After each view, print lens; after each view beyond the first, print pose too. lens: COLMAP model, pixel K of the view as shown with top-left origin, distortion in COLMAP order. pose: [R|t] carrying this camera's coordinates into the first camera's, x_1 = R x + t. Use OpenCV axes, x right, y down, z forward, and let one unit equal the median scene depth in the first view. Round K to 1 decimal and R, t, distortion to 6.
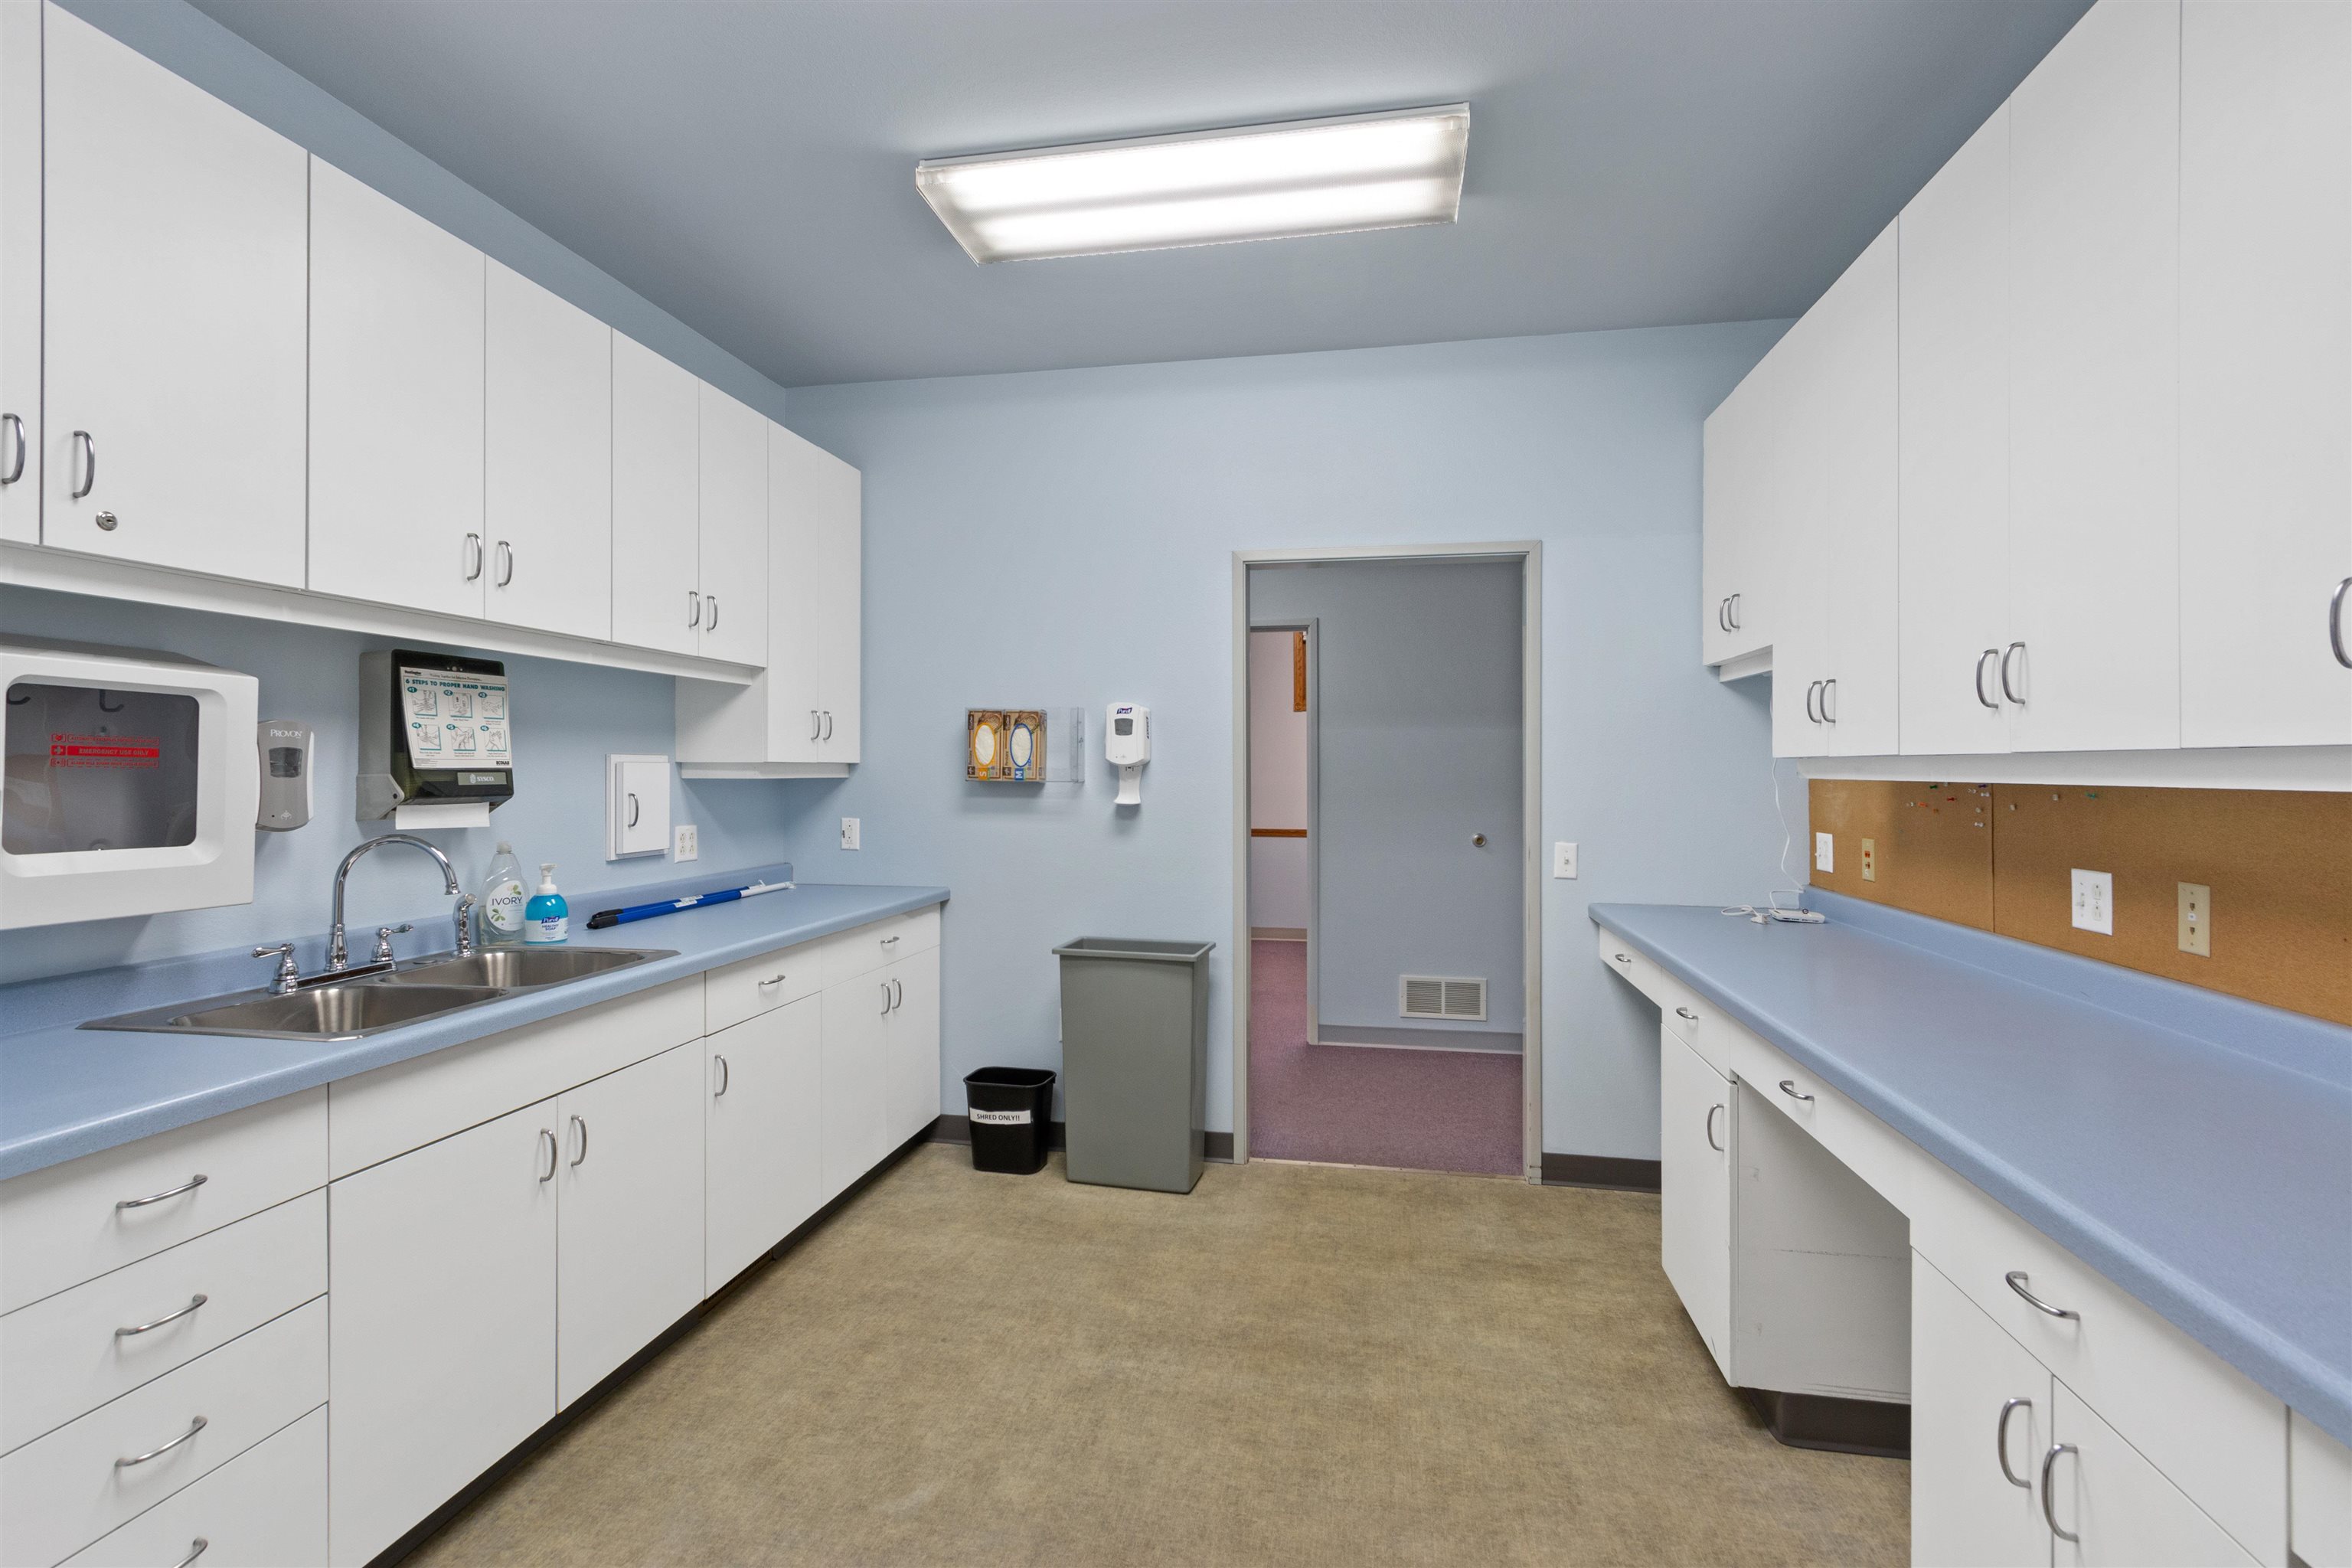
lens RADIAL K [[1107.6, 0, 1176.8], [0, 1107.6, 766.8], [0, 0, 1]] dist [0.002309, -0.002281]
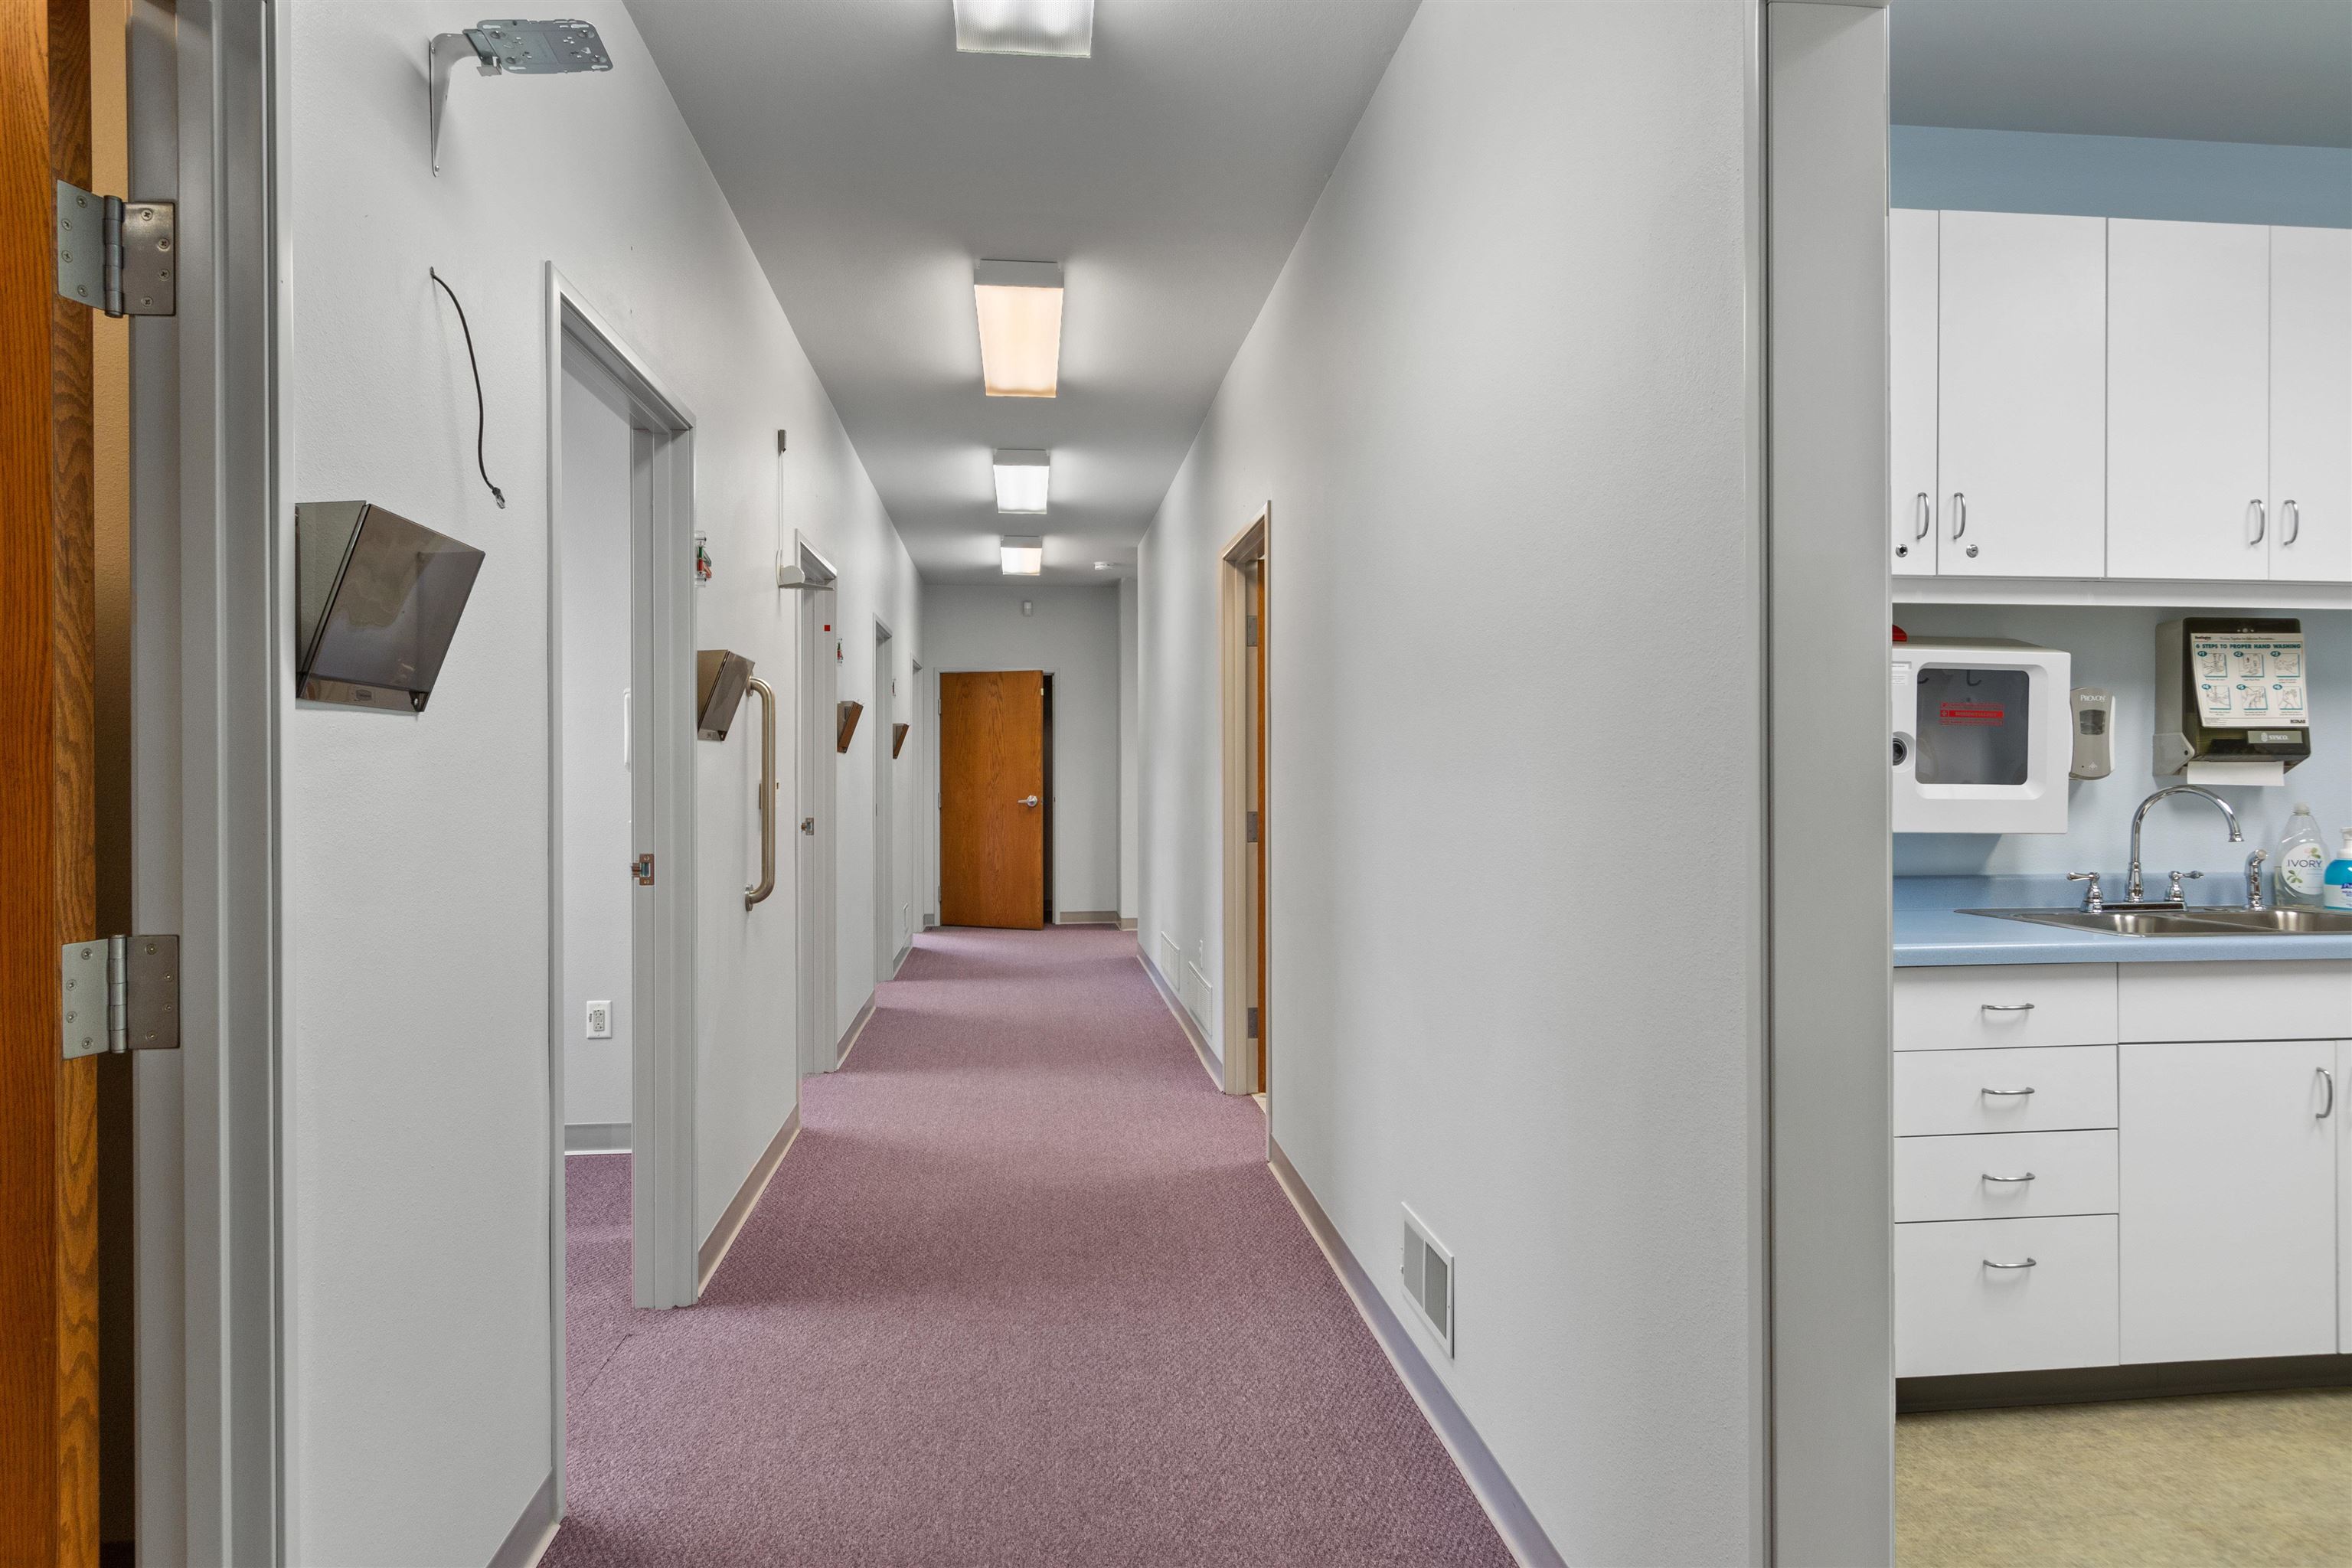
lens RADIAL K [[1492.7, 0, 1175.8], [0, 1492.7, 778.7], [0, 0, 1]] dist [0.005838, 0.001157]
pose [[0.321255, -0.000177, -0.946993, 0.378427], [0.004993, 0.999986, 0.001507, 0.045966], [0.946980, -0.005213, 0.321252, -0.423620]]
